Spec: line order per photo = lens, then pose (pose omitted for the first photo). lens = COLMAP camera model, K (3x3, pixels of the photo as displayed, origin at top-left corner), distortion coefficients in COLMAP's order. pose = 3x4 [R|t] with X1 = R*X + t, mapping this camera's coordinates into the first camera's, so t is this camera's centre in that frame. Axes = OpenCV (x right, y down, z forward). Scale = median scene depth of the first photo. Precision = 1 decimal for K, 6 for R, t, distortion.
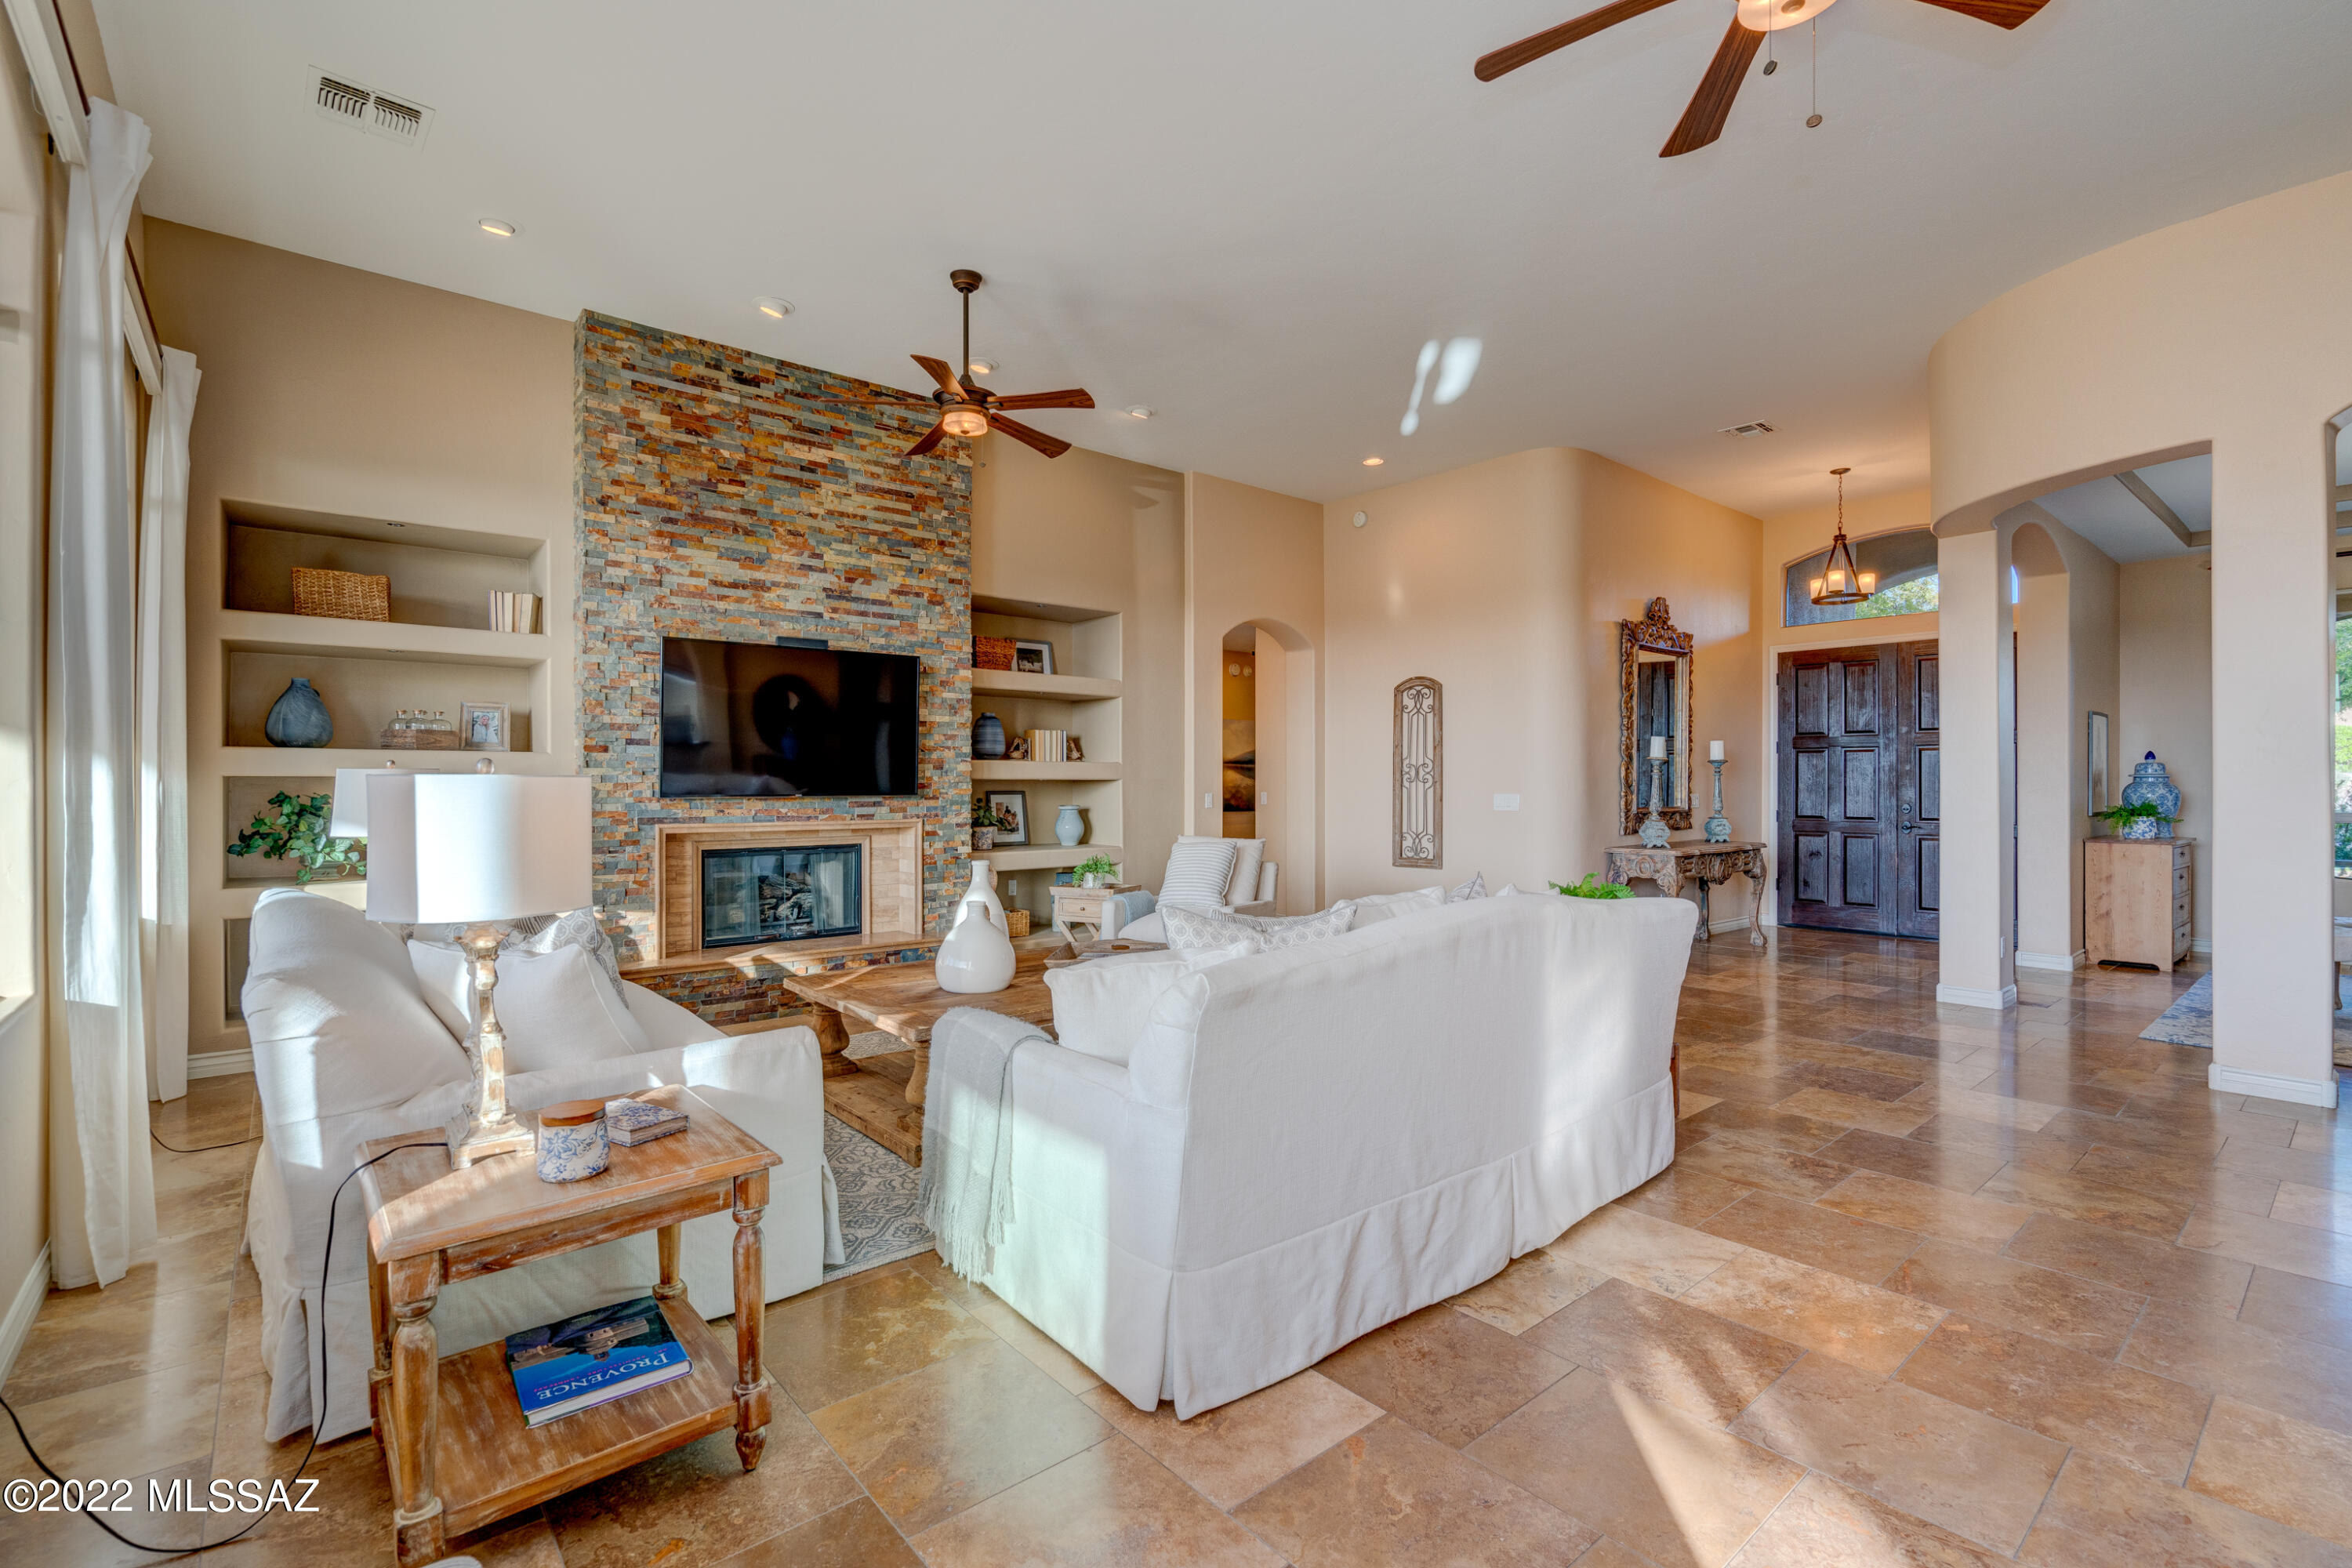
lens RADIAL K [[1065.8, 0, 1151.3], [0, 1065.8, 780.2], [0, 0, 1]] dist [-0.011902, 0.002495]
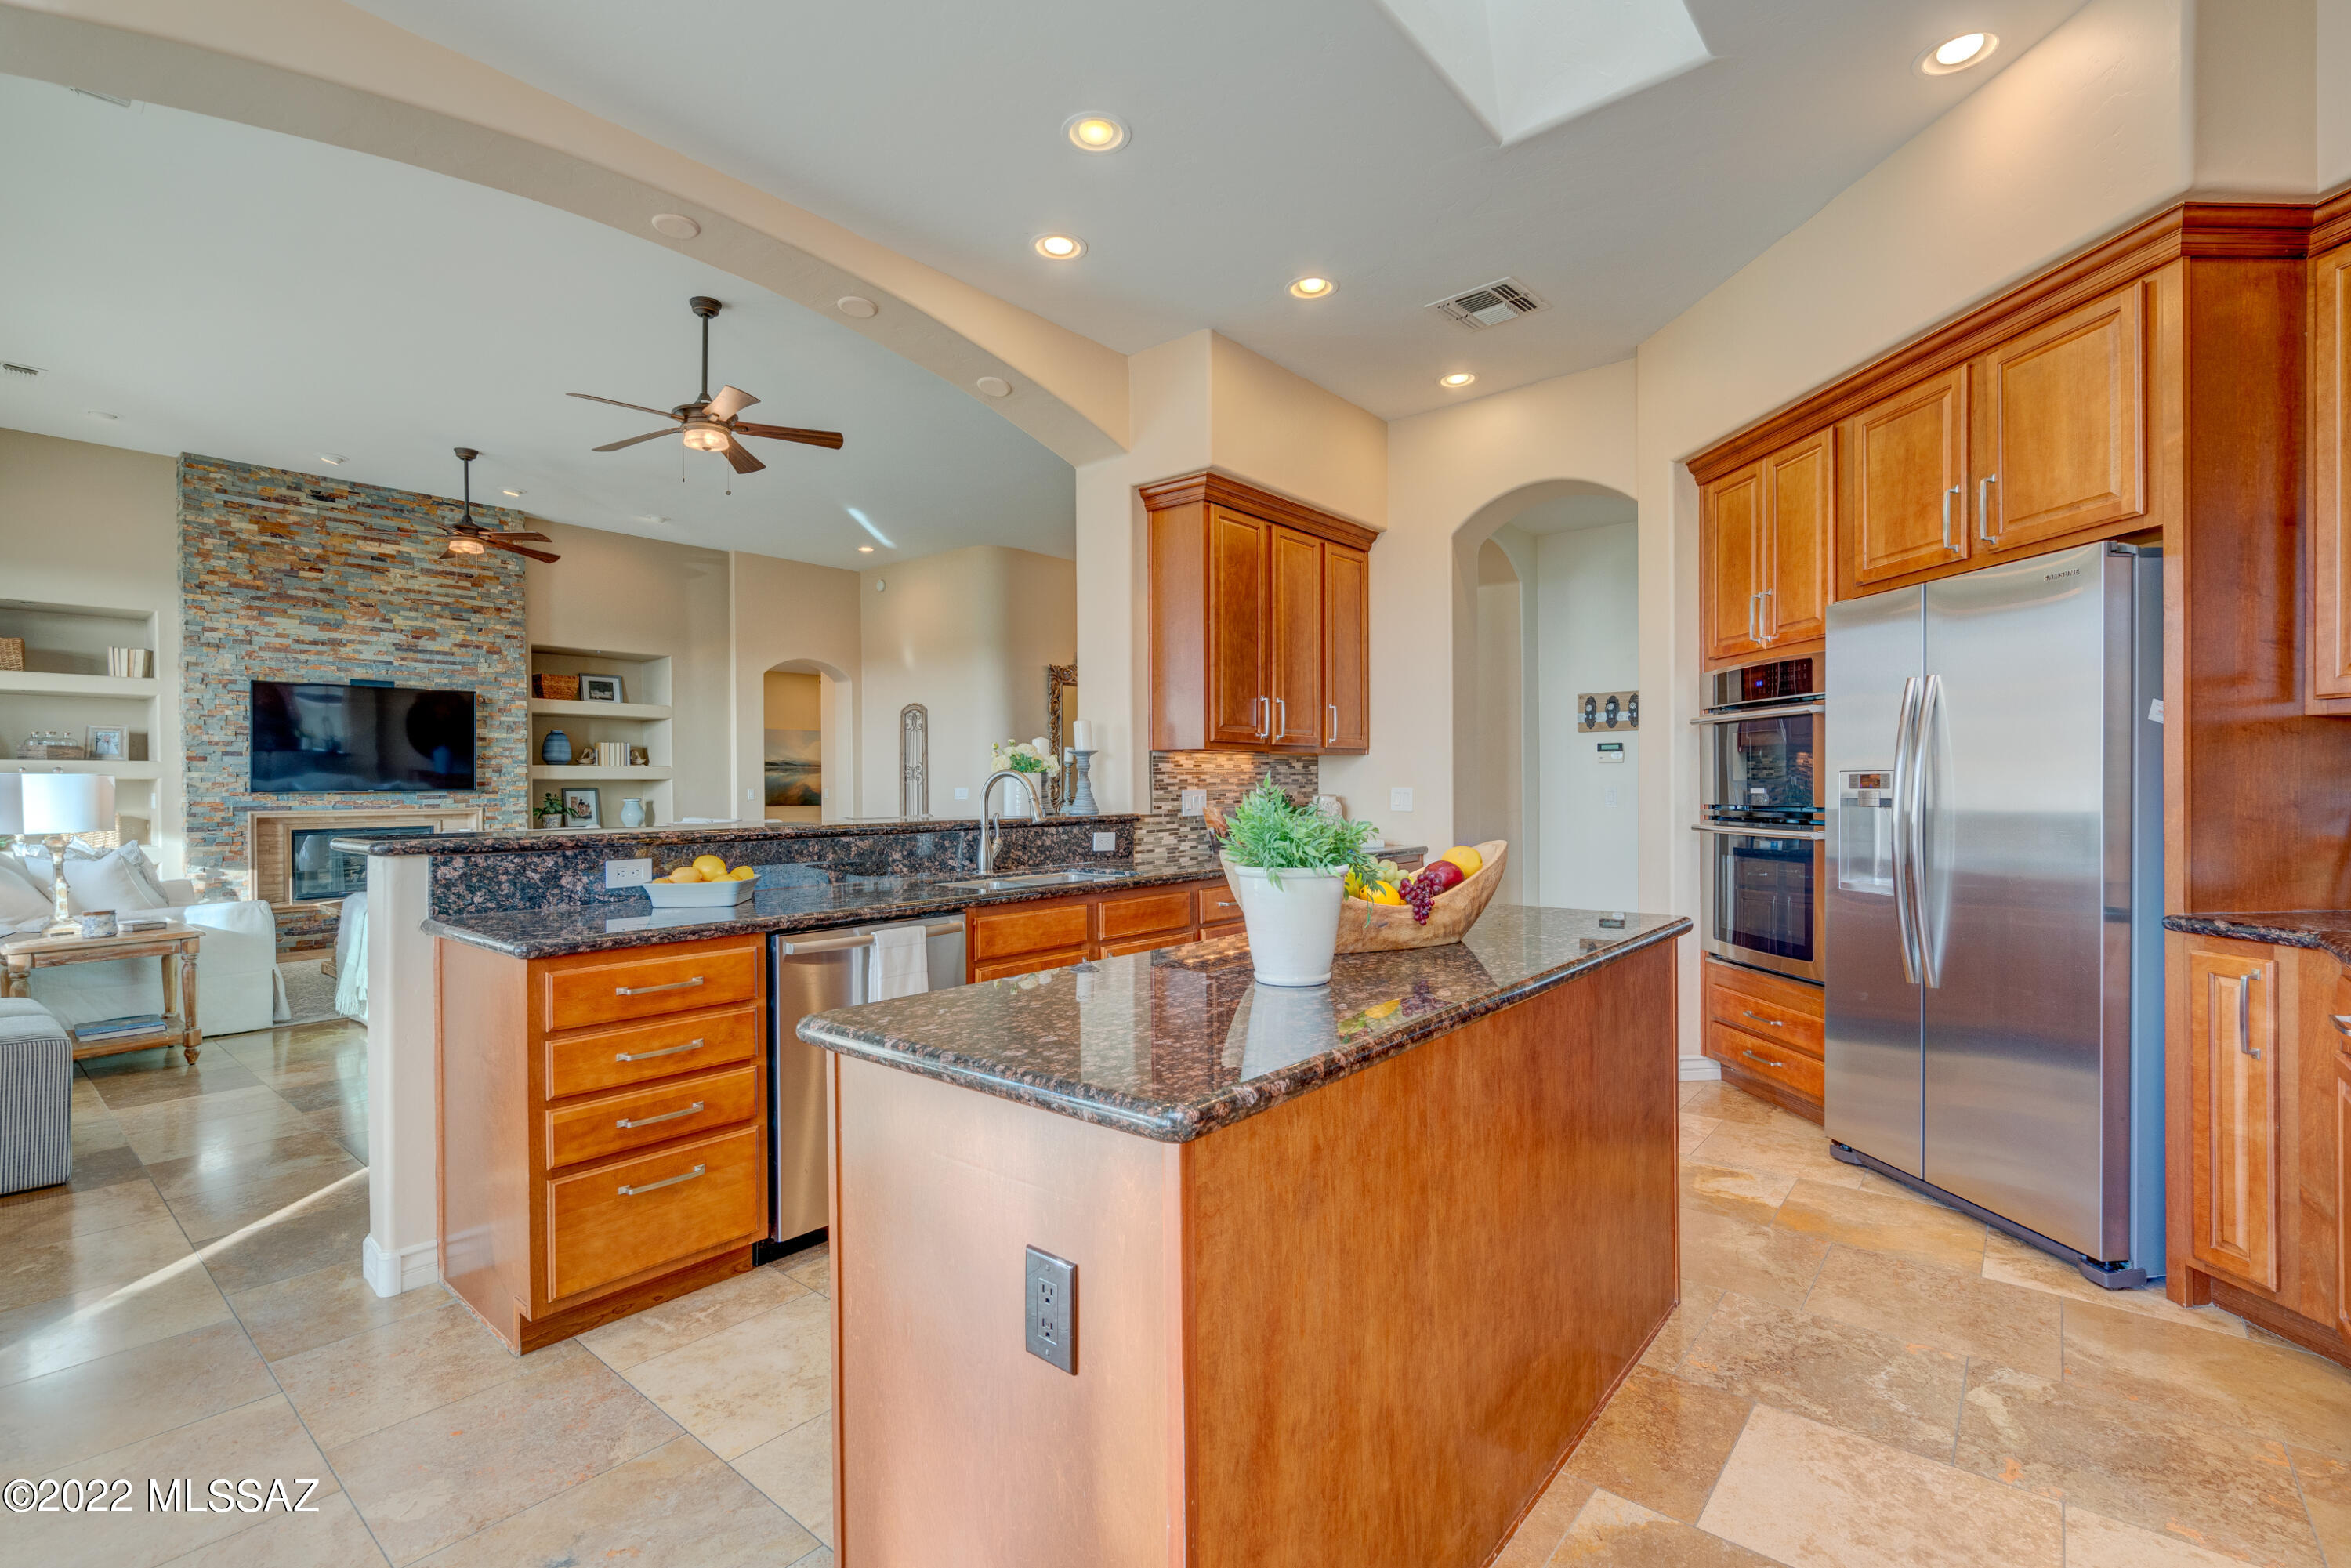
lens RADIAL K [[1065.3, 0, 1185.4], [0, 1065.3, 789.4], [0, 0, 1]] dist [-0.011902, 0.002495]
pose [[0.980443, -0.007609, 0.196655, 0.444830], [0.006446, 0.999958, 0.006555, 0.009741], [-0.196697, -0.005159, 0.980451, -0.581635]]
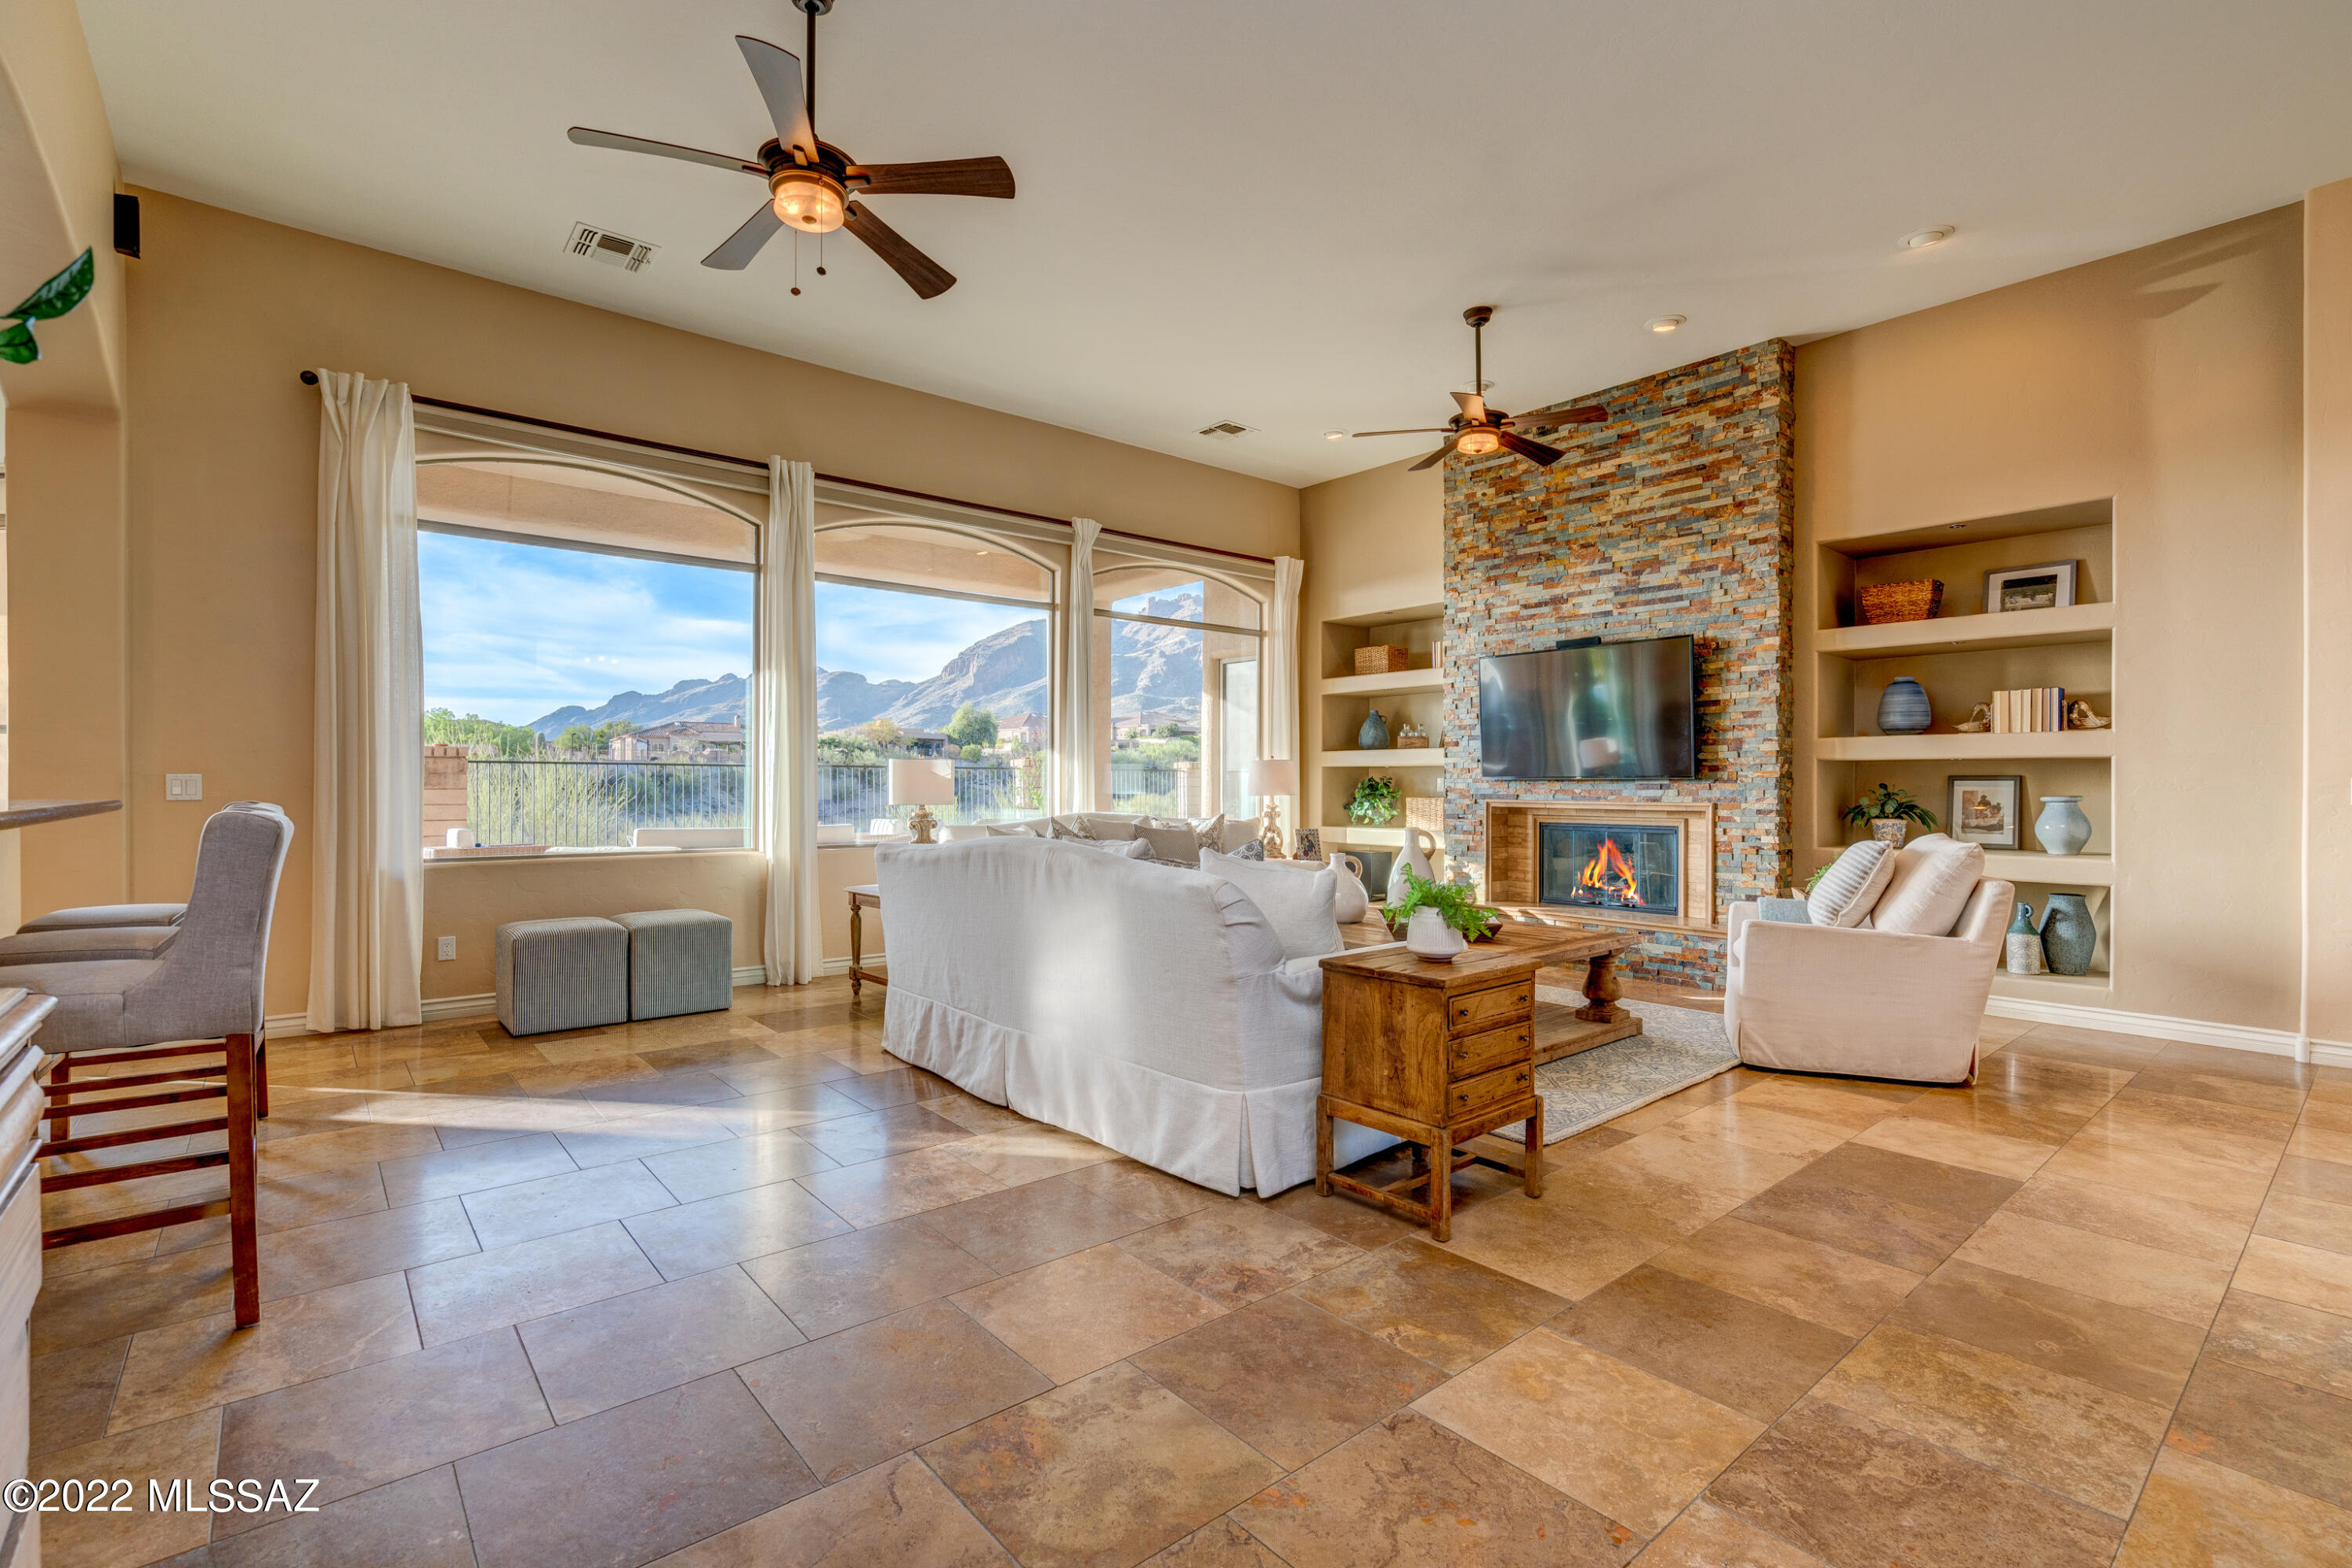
lens RADIAL K [[1065.8, 0, 1192.4], [0, 1065.8, 783.1], [0, 0, 1]] dist [-0.011902, 0.002495]
pose [[0.009134, -0.003506, -0.999952, 0.778850], [-0.001023, 0.999993, -0.003515, 0.023749], [0.999958, 0.001055, 0.009130, 0.566445]]
